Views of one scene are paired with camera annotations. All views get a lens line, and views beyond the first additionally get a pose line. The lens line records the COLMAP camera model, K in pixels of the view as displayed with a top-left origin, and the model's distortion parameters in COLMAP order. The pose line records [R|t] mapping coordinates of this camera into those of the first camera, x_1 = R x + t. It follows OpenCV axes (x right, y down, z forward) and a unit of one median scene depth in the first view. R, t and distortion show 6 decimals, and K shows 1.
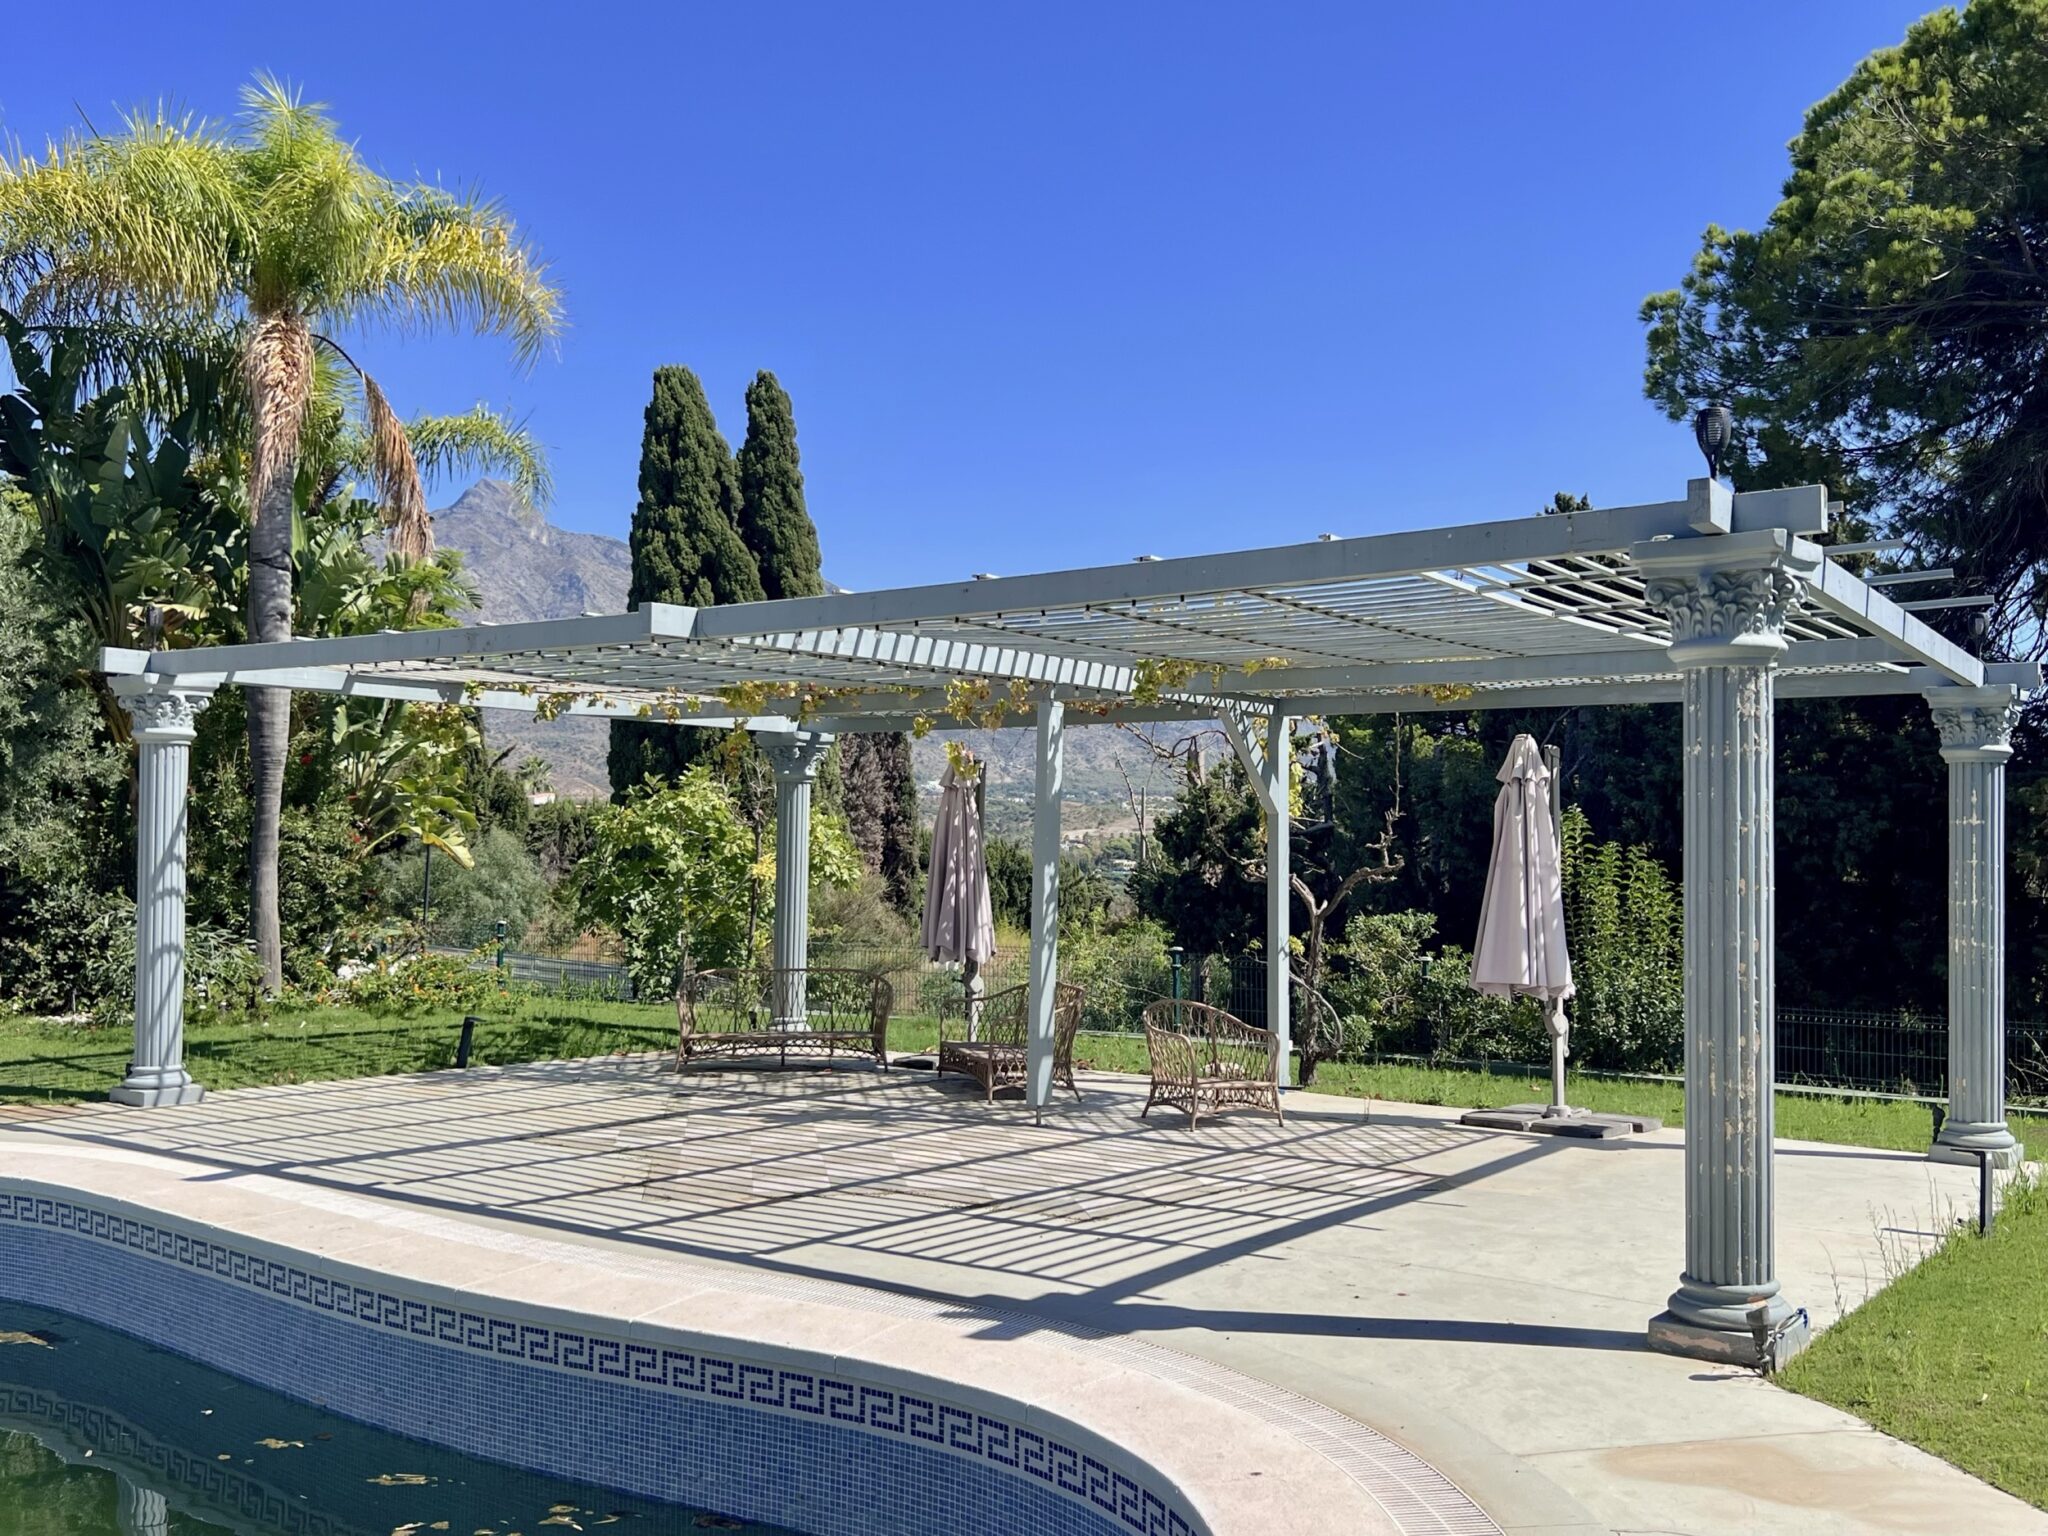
lens RADIAL K [[1922.7, 0, 1024.0], [0, 1922.7, 768.0], [0, 0, 1]] dist [0.013206, 0.005542]
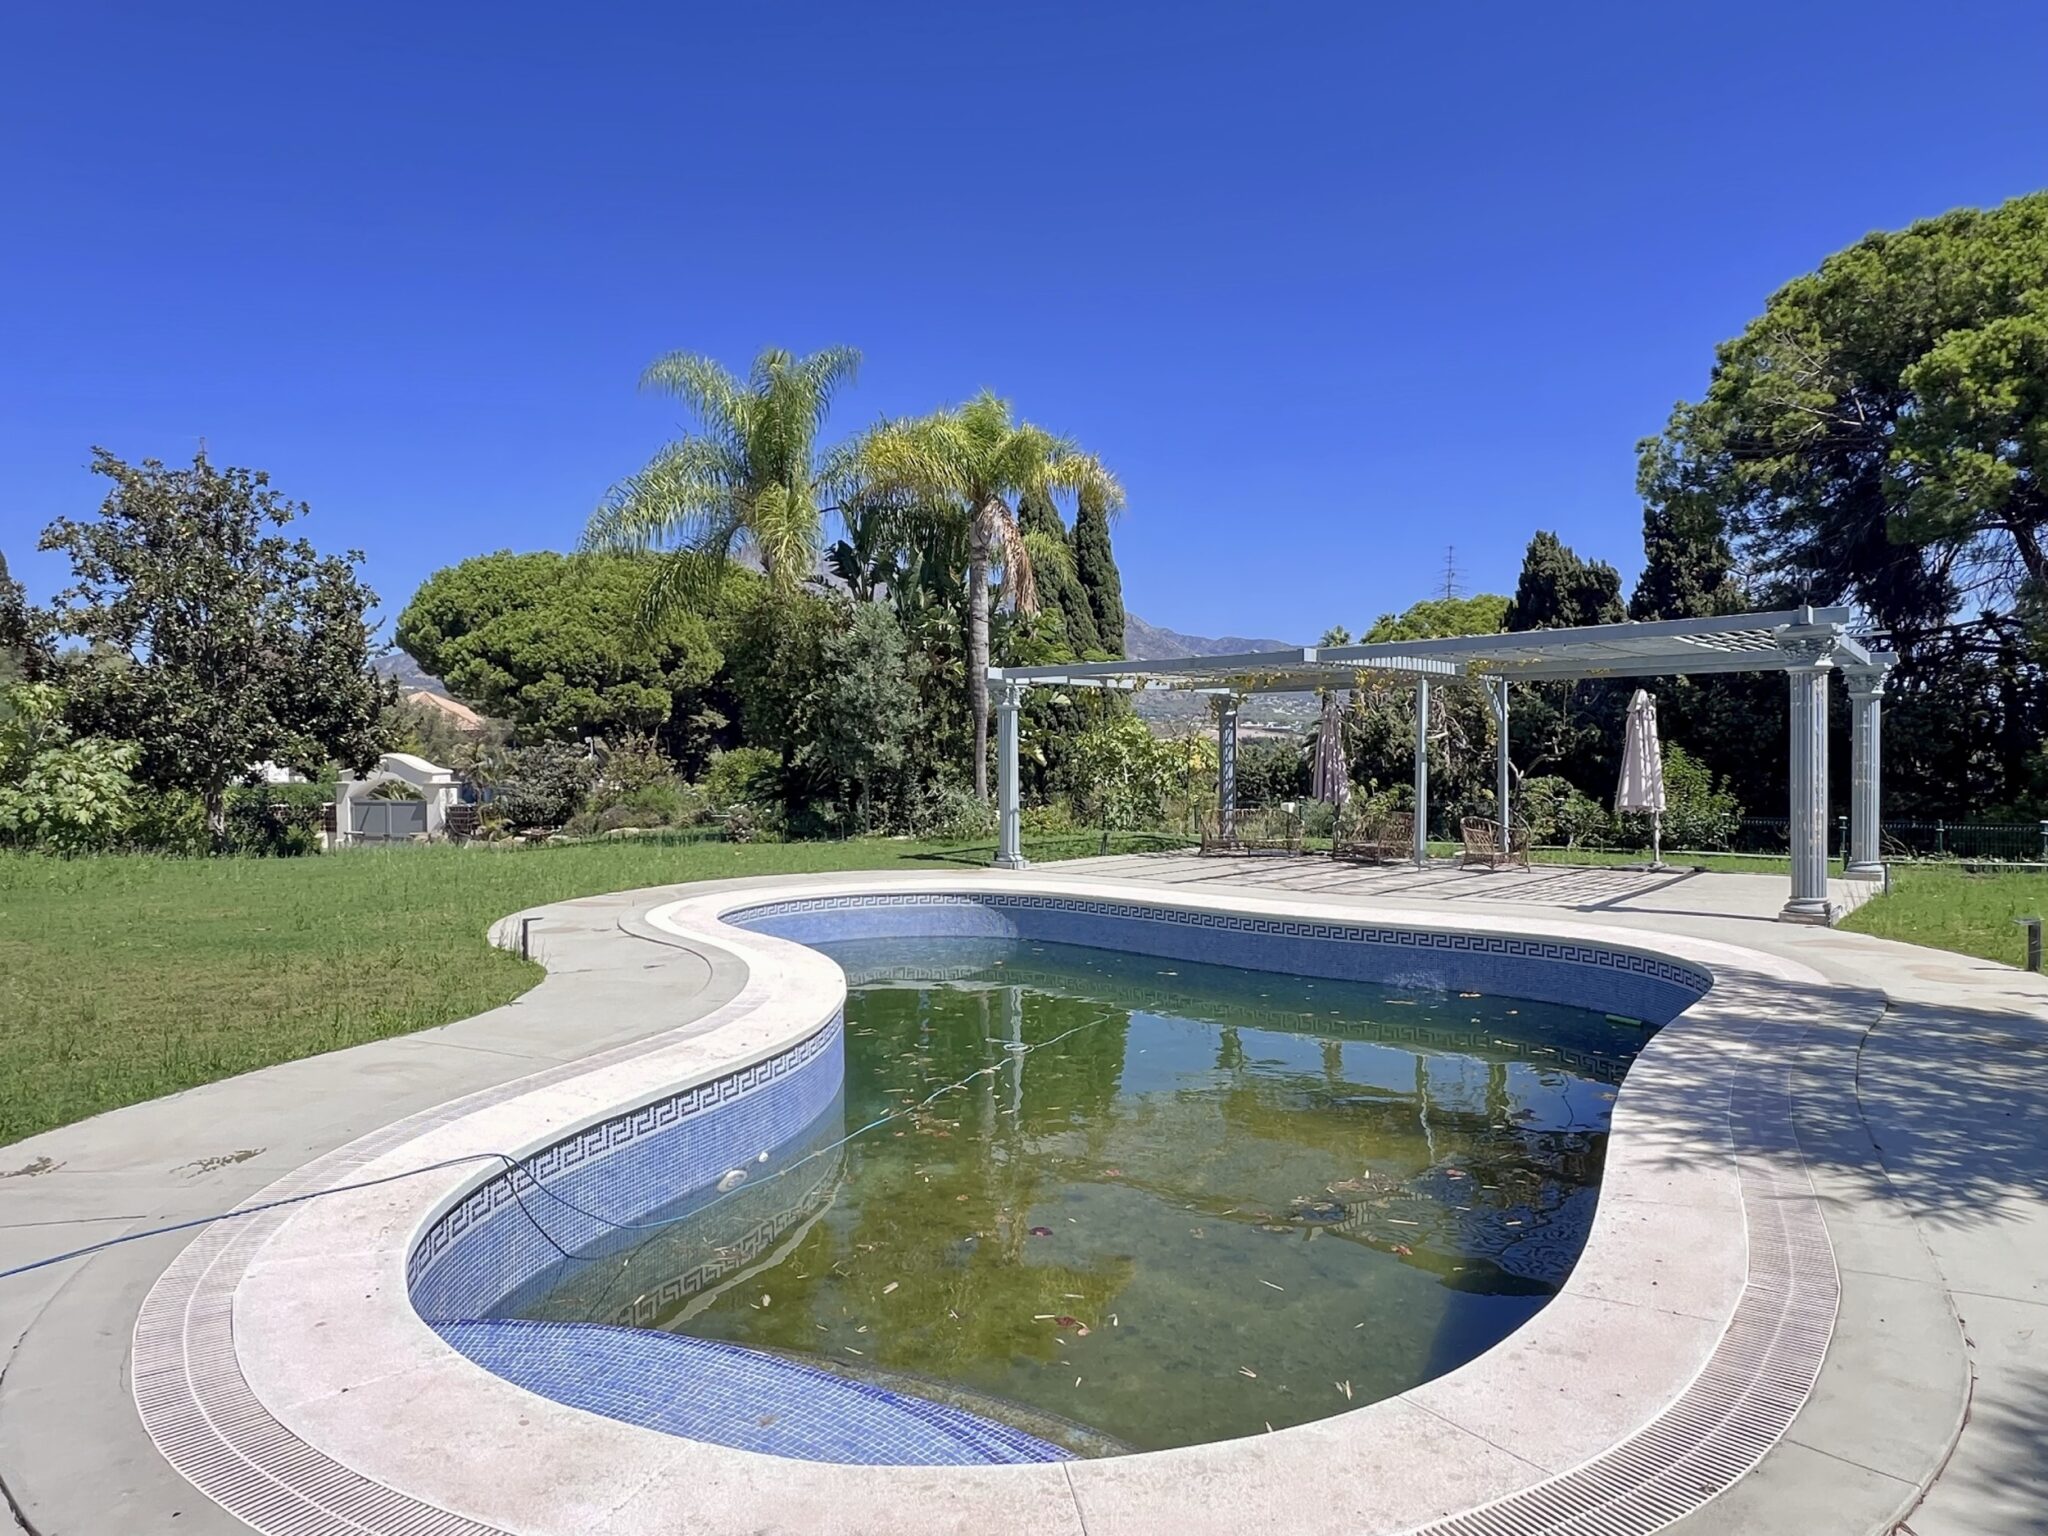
lens RADIAL K [[1240.6, 0, 1036.6], [0, 1240.6, 779.2], [0, 0, 1]] dist [-0.006925, -0.001670]
pose [[0.996945, -0.021153, -0.075184, -0.250120], [0.025817, 0.997766, 0.061615, -0.016612], [0.073713, -0.063367, 0.995264, -0.344675]]
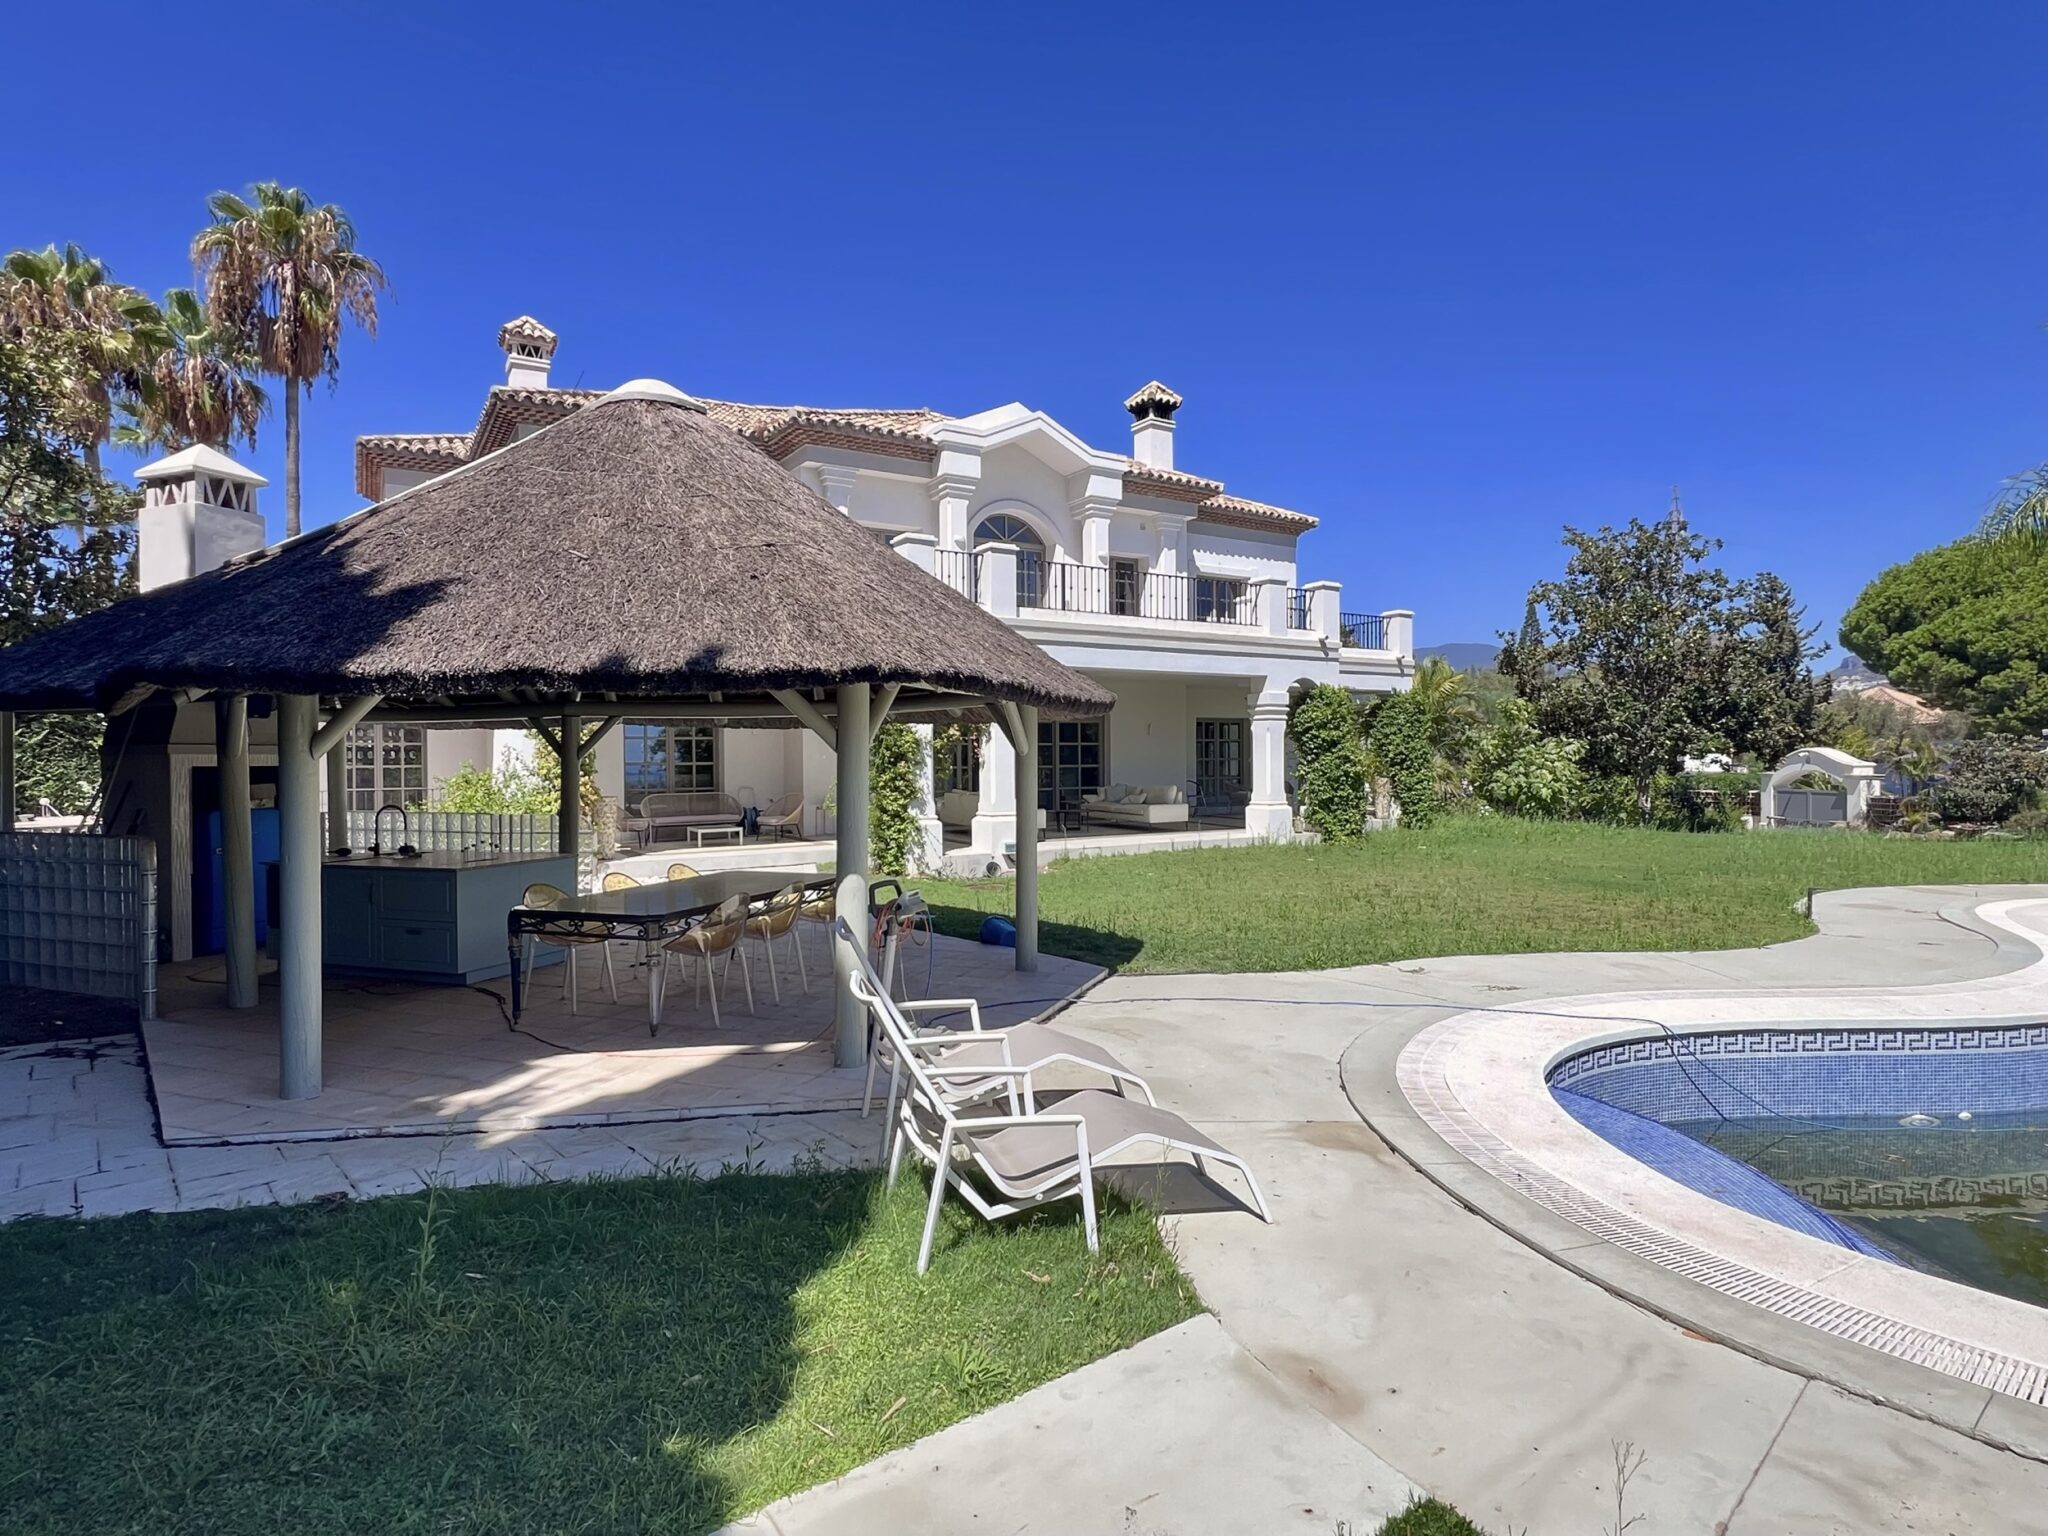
lens RADIAL K [[1075.7, 0, 1019.5], [0, 1075.7, 775.3], [0, 0, 1]] dist [-0.007298, 0.001141]
pose [[0.339463, -0.001779, -0.940618, -0.116010], [0.051453, 0.998536, 0.016680, -0.016201], [0.939211, -0.054060, 0.339057, -0.401522]]
